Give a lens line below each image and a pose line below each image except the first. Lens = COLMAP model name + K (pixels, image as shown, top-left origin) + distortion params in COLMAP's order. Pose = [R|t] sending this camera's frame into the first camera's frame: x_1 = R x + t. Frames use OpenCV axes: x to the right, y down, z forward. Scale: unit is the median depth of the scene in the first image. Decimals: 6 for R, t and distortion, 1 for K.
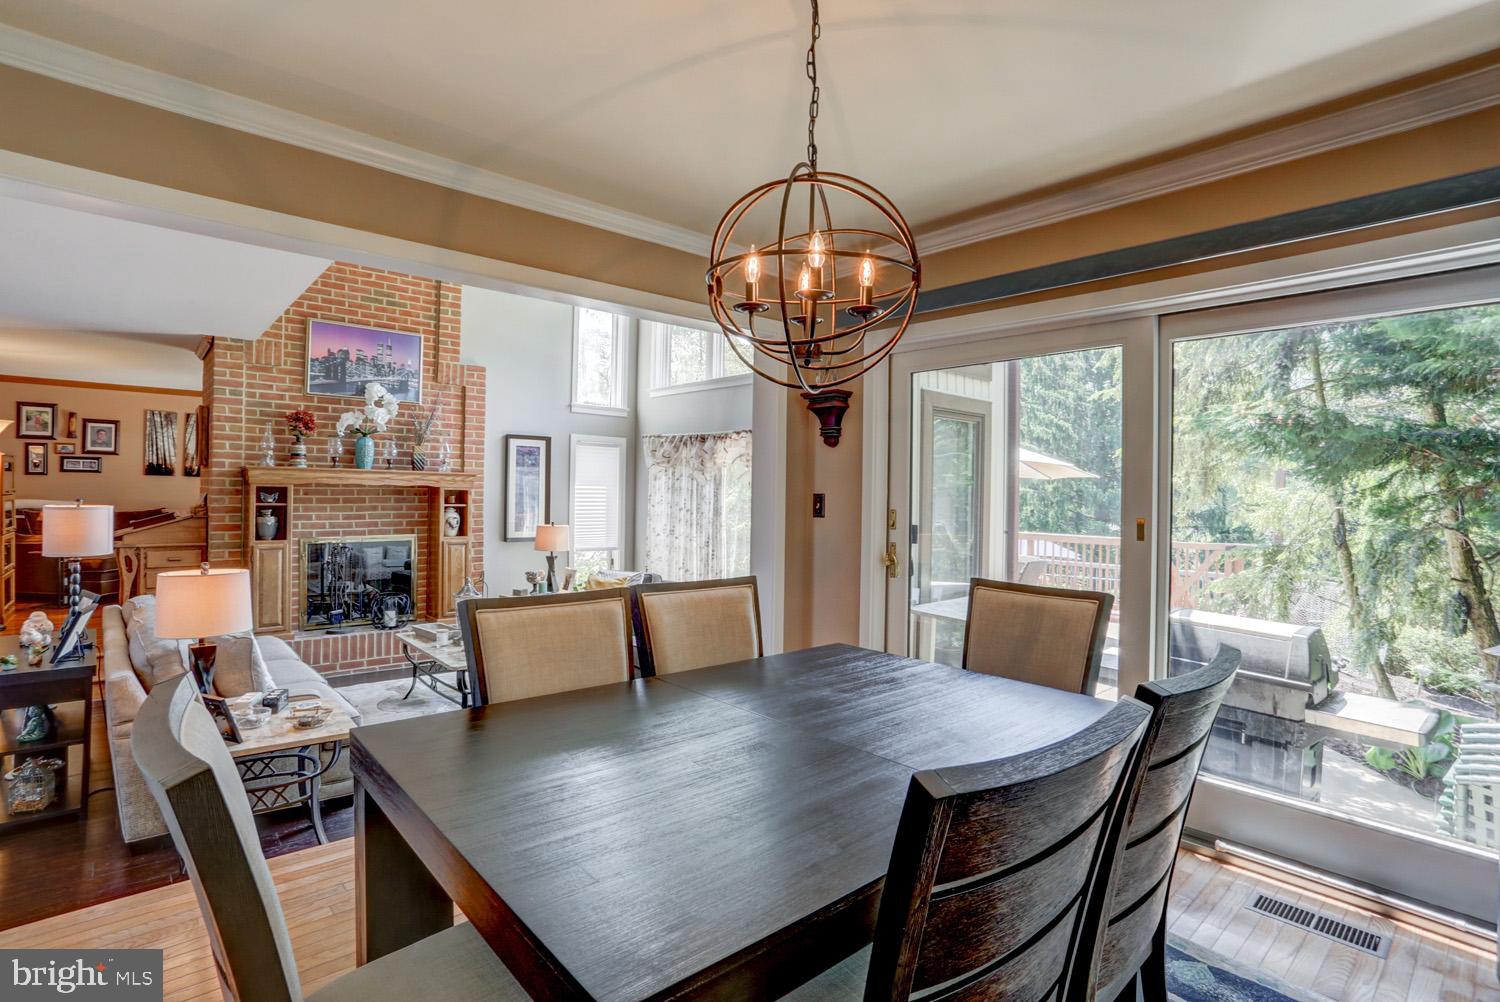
lens RADIAL K [[747.8, 0, 758.4], [0, 747.8, 488.0], [0, 0, 1]] dist [-0.049540, 0.020493]
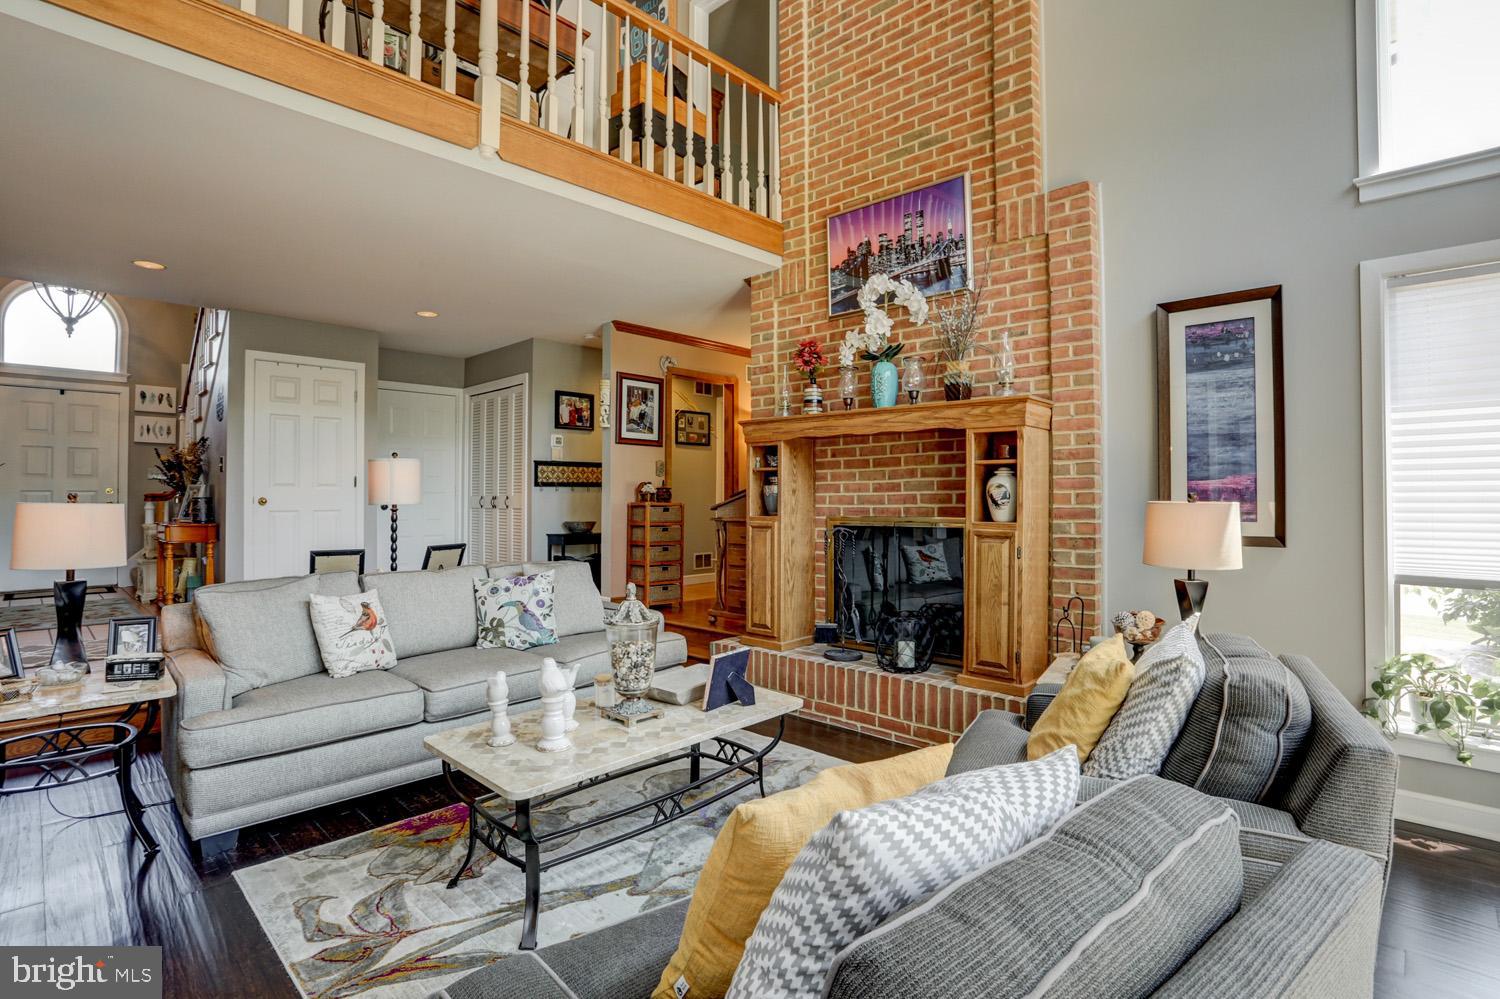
lens RADIAL K [[747.8, 0, 758.4], [0, 747.8, 486.5], [0, 0, 1]] dist [-0.049540, 0.020493]
pose [[0.068139, -0.039260, -0.996903, 0.098879], [0.003848, 0.999228, -0.039088, 0.060266], [0.997668, -0.001173, 0.068238, 0.794598]]
